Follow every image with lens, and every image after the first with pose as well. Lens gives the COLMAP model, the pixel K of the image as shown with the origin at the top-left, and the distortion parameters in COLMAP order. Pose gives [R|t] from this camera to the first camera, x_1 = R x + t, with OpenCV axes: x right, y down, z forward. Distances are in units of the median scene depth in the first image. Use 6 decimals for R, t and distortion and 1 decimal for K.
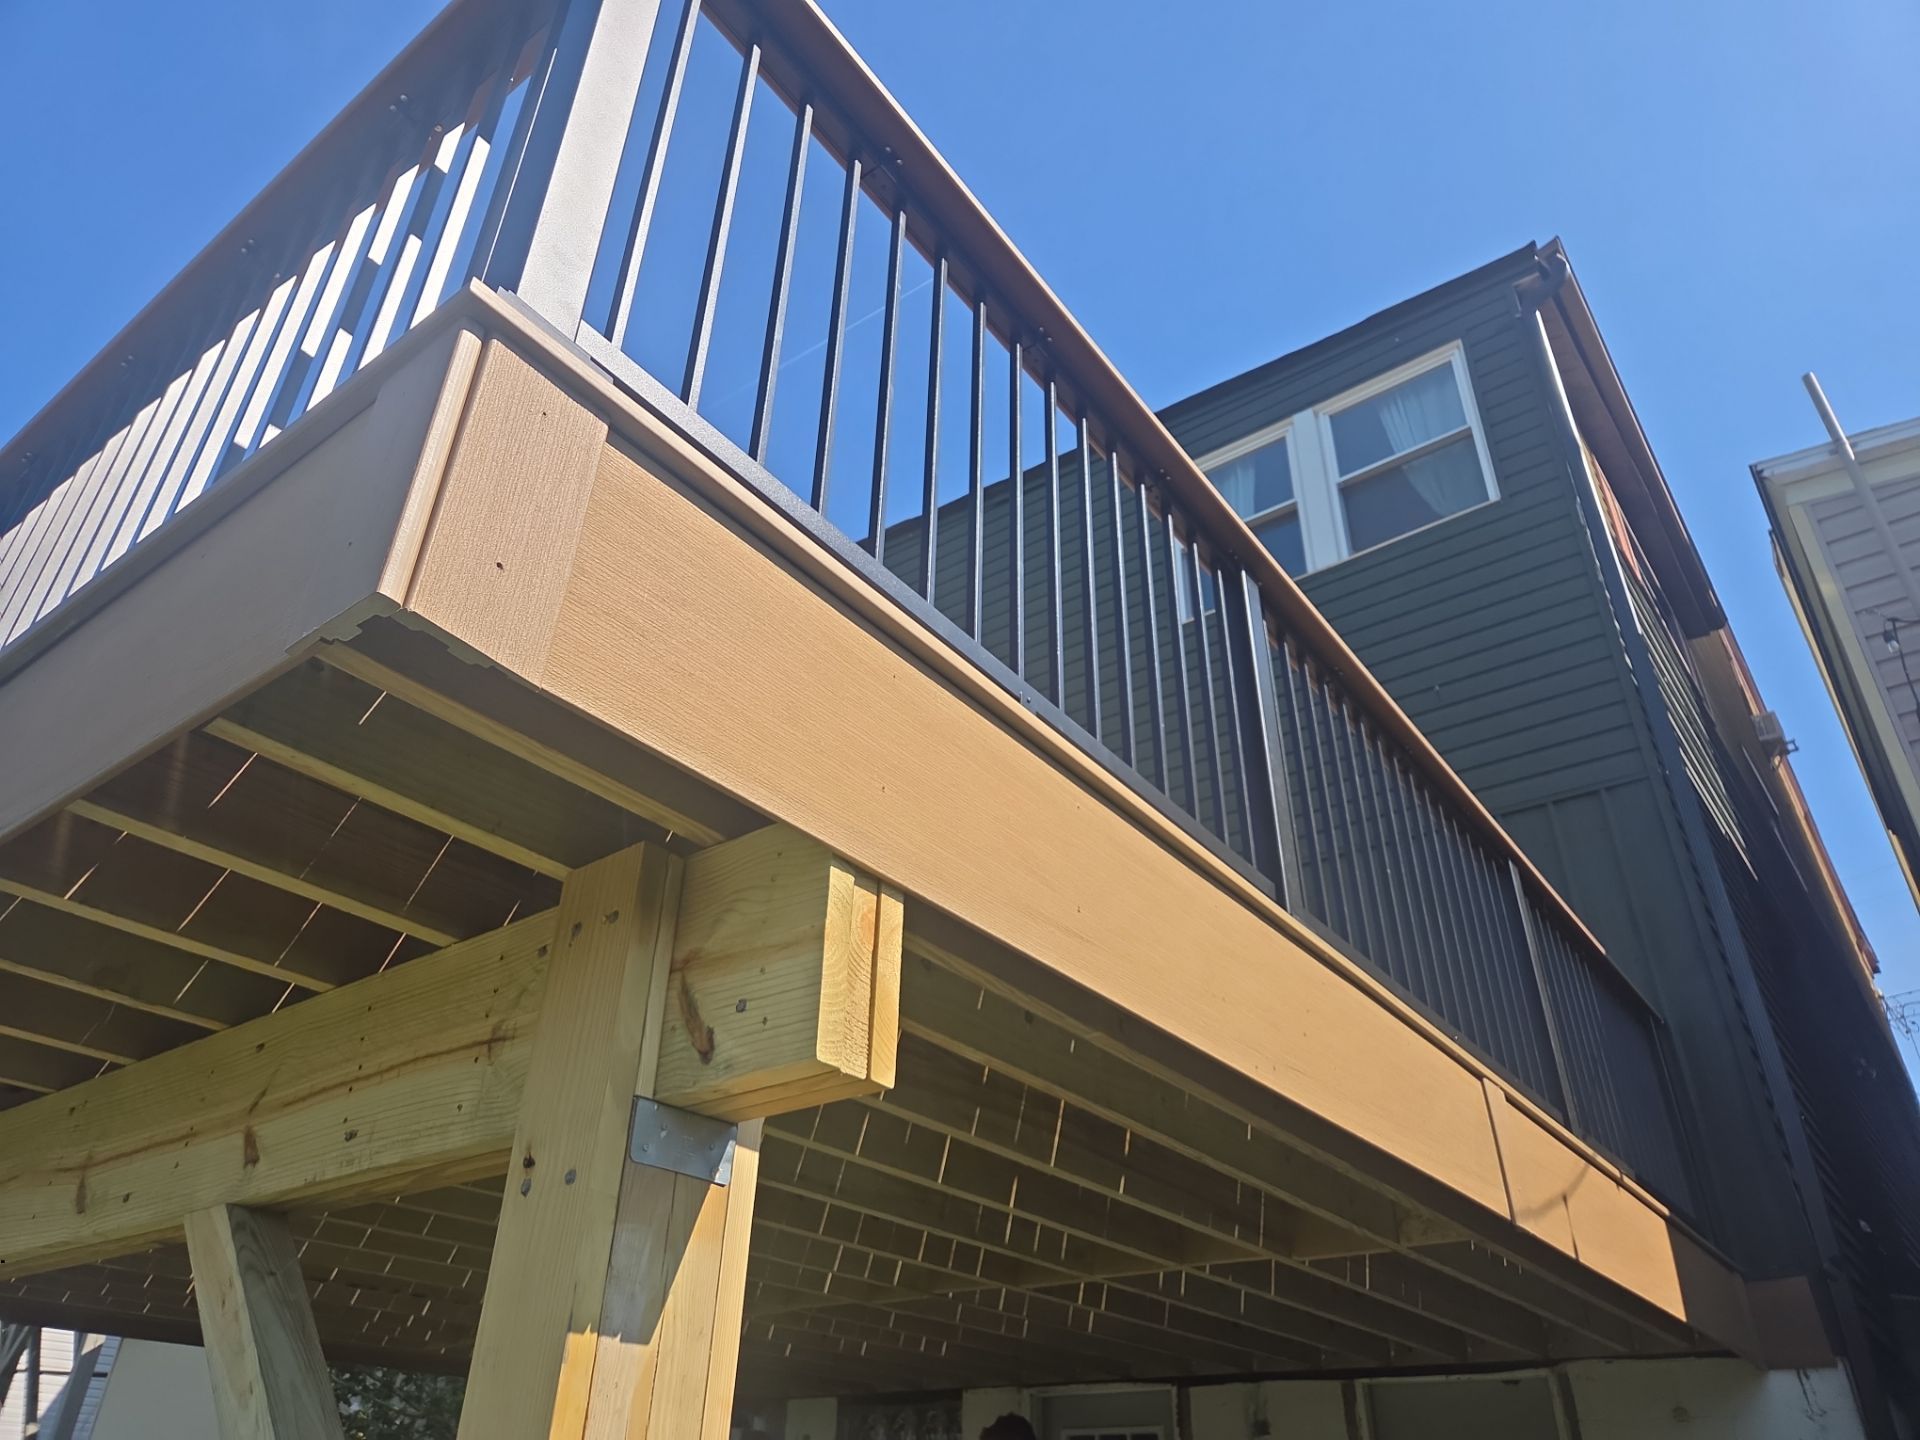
lens RADIAL K [[1282.9, 0, 956.5], [0, 1282.9, 720.7], [0, 0, 1]] dist [0.084194, -0.072400]
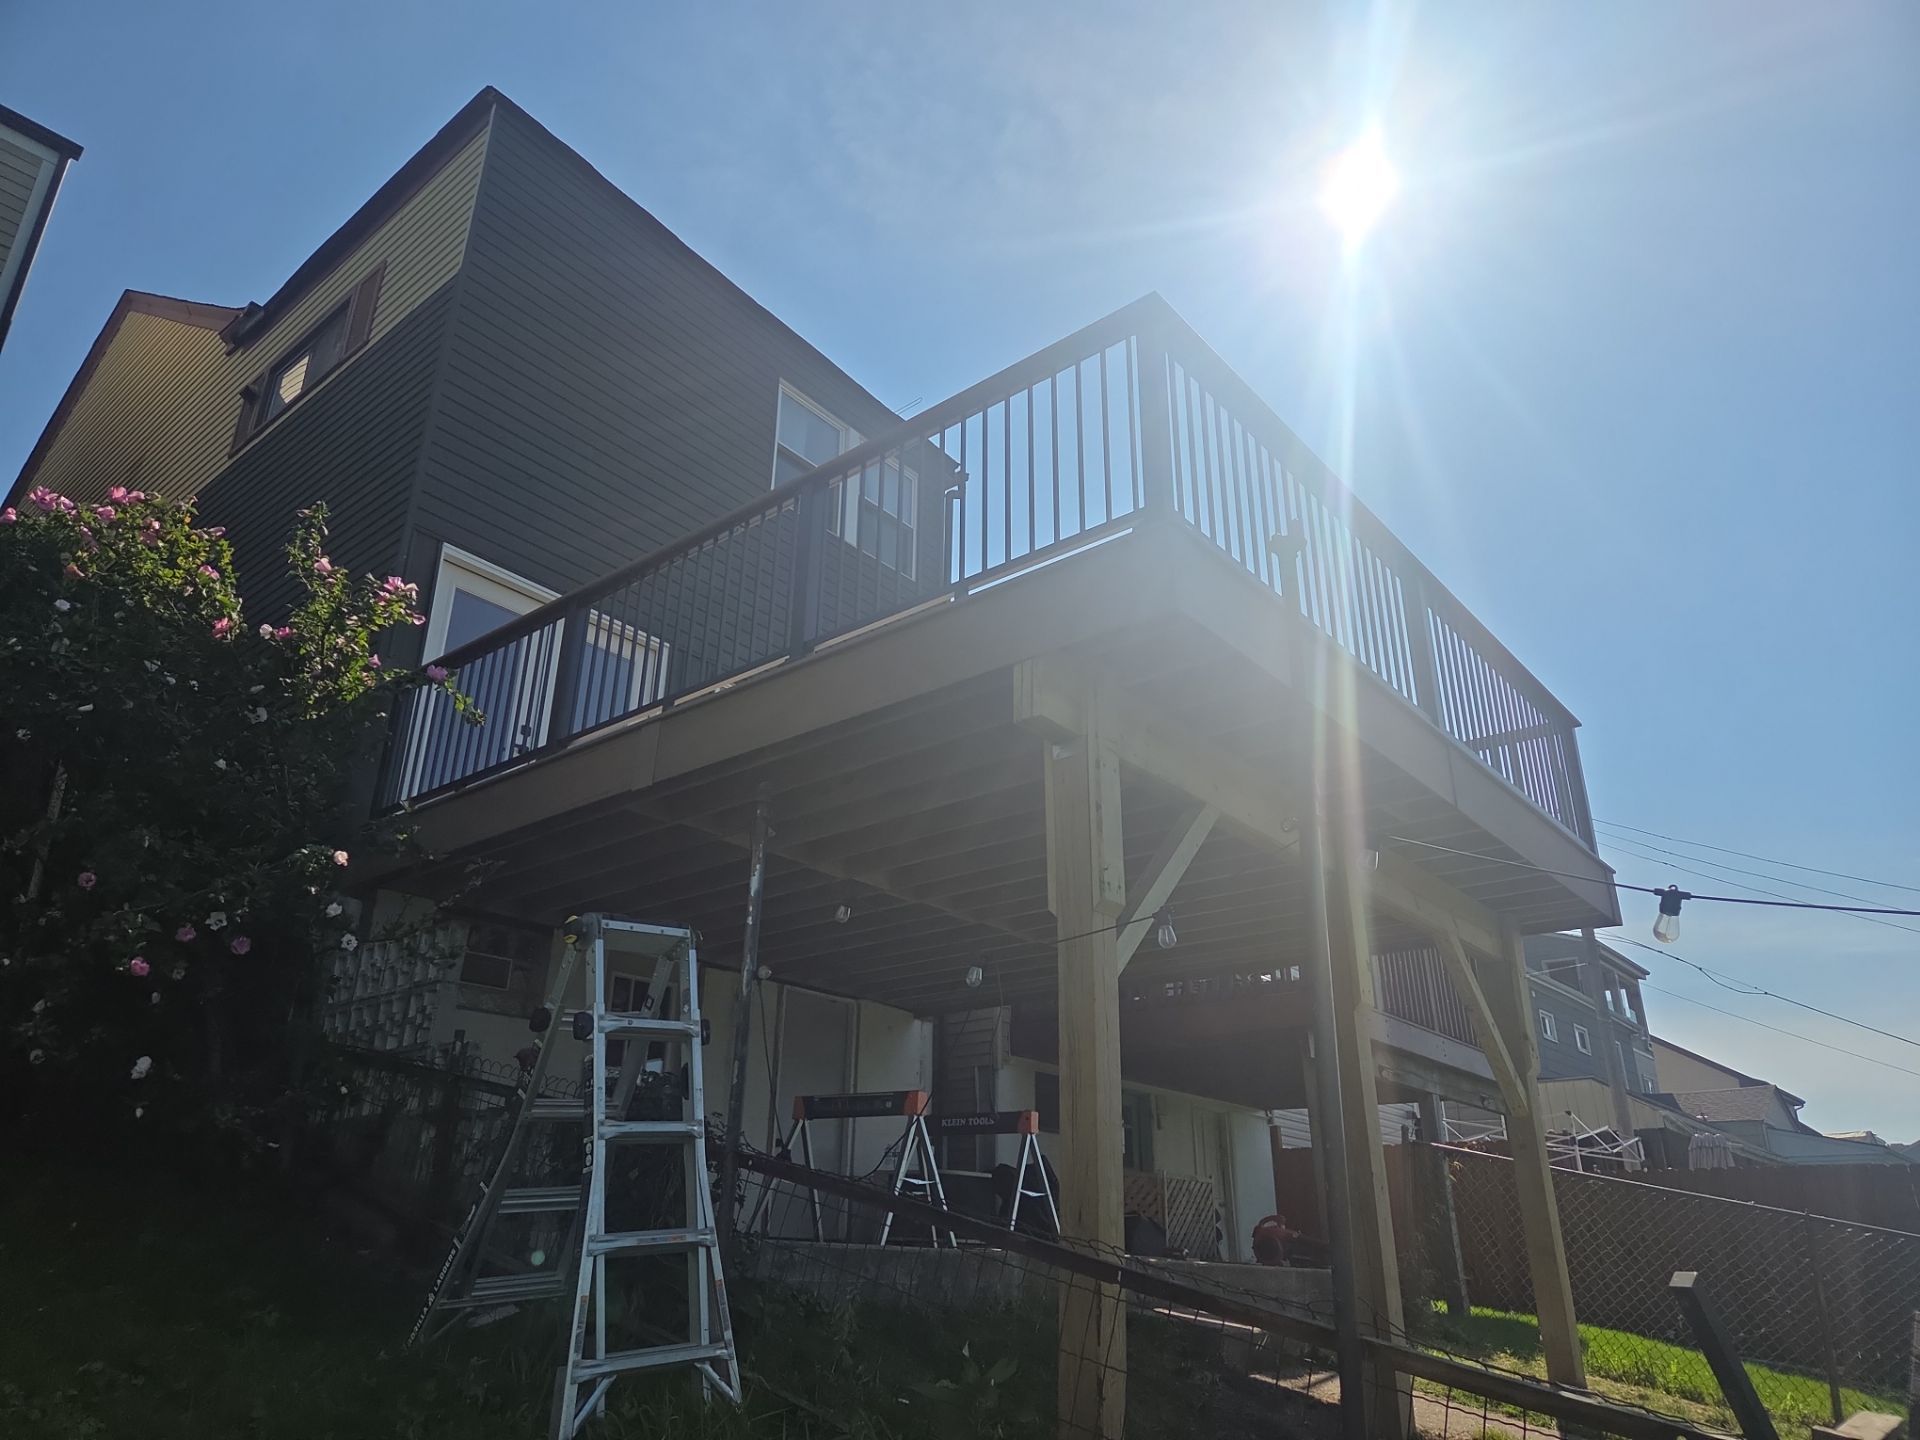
lens RADIAL K [[1284.0, 0, 971.4], [0, 1284.0, 712.5], [0, 0, 1]] dist [0.092963, -0.069403]
pose [[0.036717, 0.379762, 0.924355, -1.411128], [-0.541299, 0.785090, -0.301045, 0.569569], [-0.840028, -0.489299, 0.234391, 0.515052]]
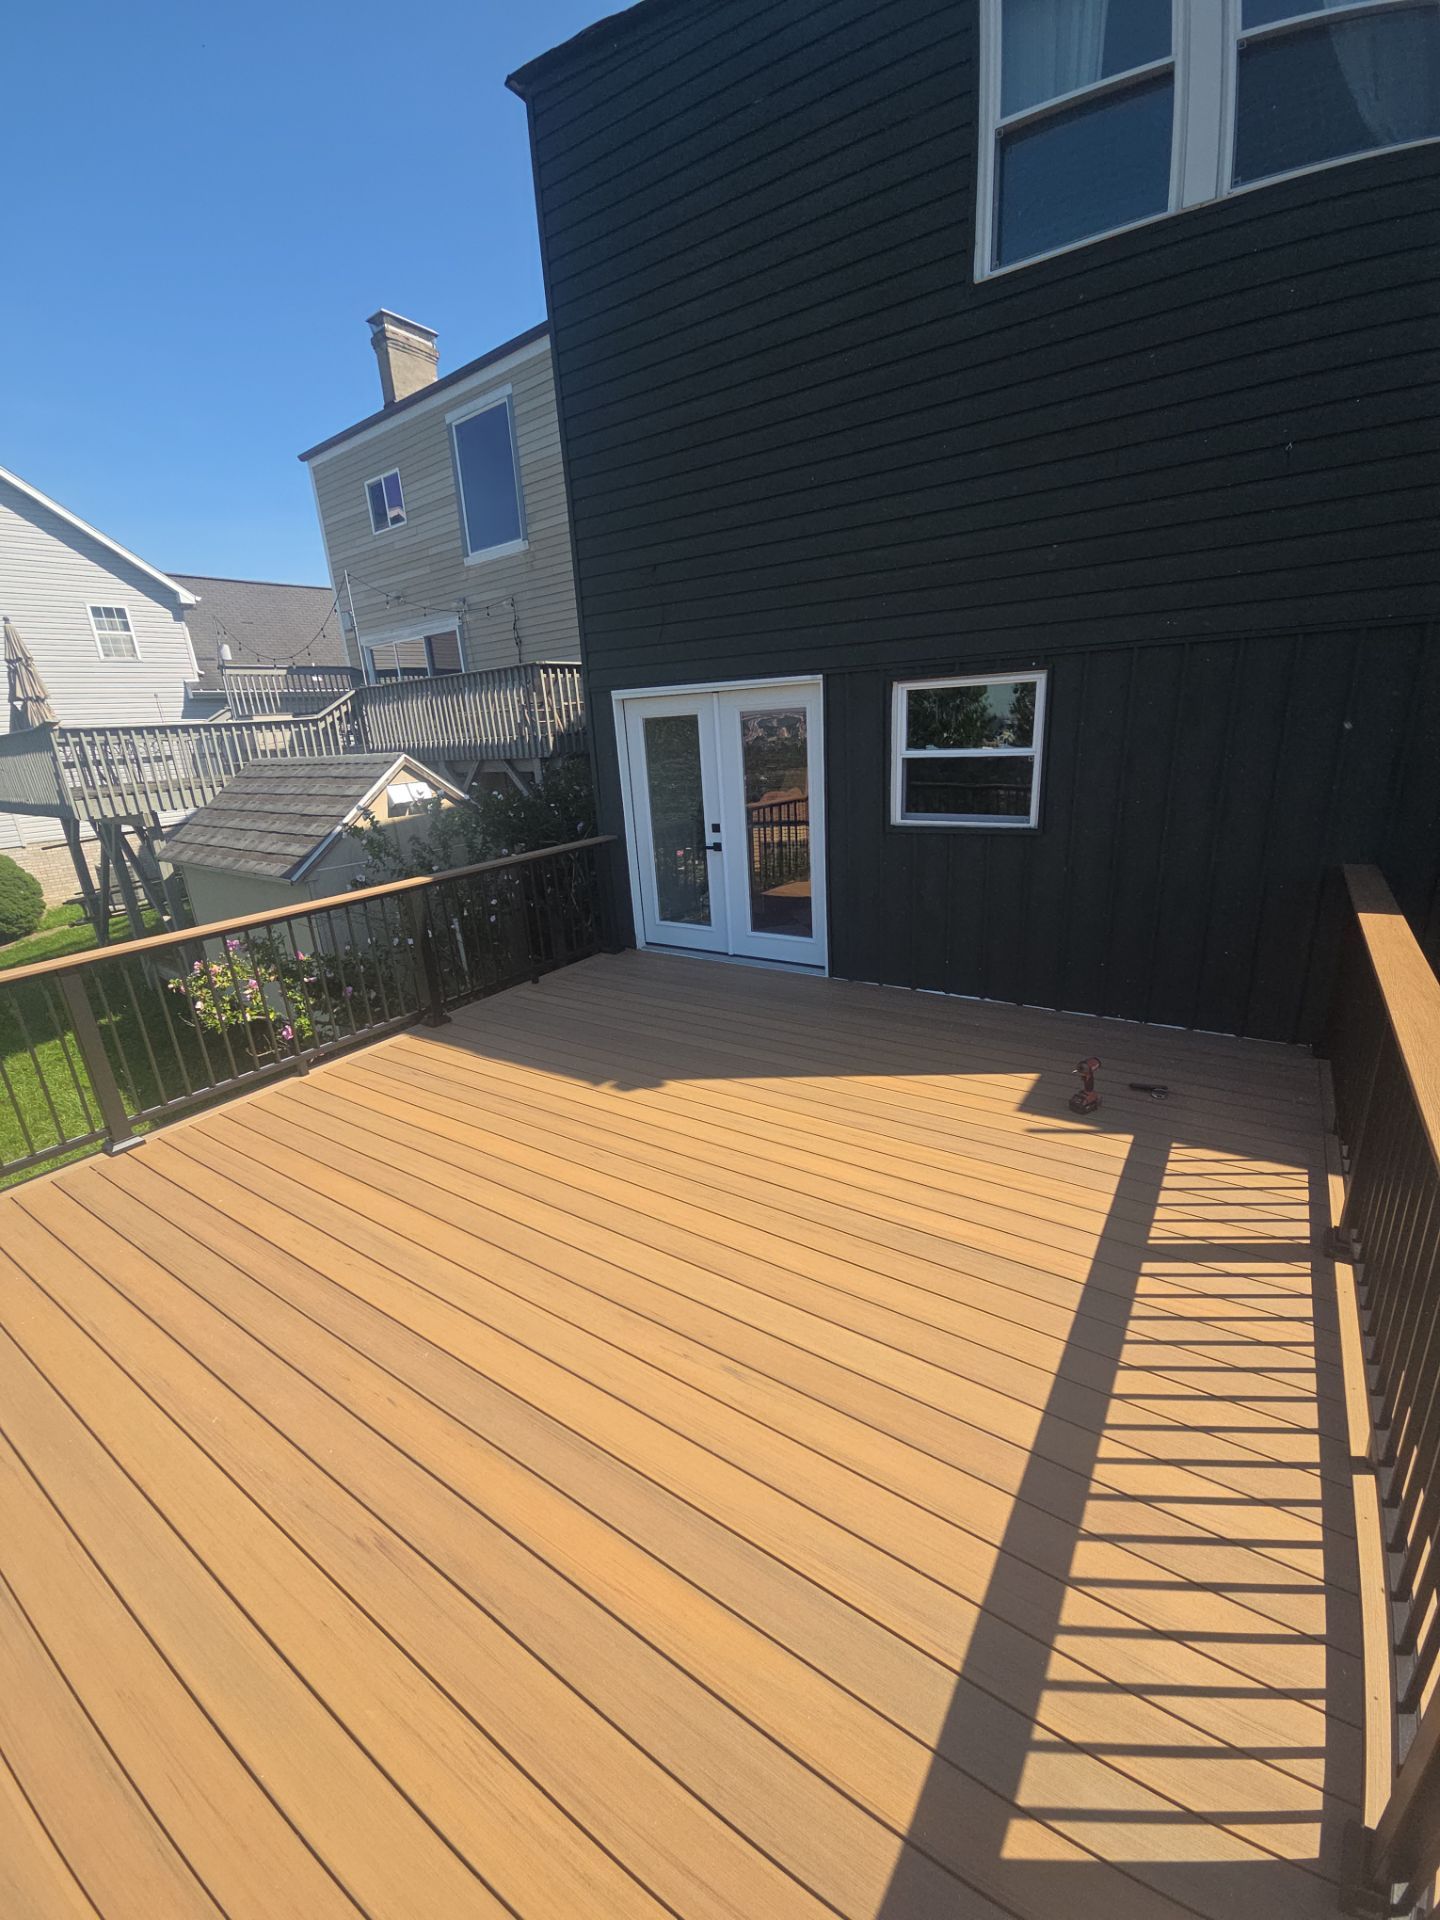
lens RADIAL K [[782.9, 0, 732.4], [0, 782.9, 963.1], [0, 0, 1]] dist [0.007598, -0.003234]
pose [[0.994821, -0.097661, 0.028169, -0.054248], [0.041551, 0.643674, 0.764171, -0.258469], [-0.092761, -0.759043, 0.644398, 0.491284]]
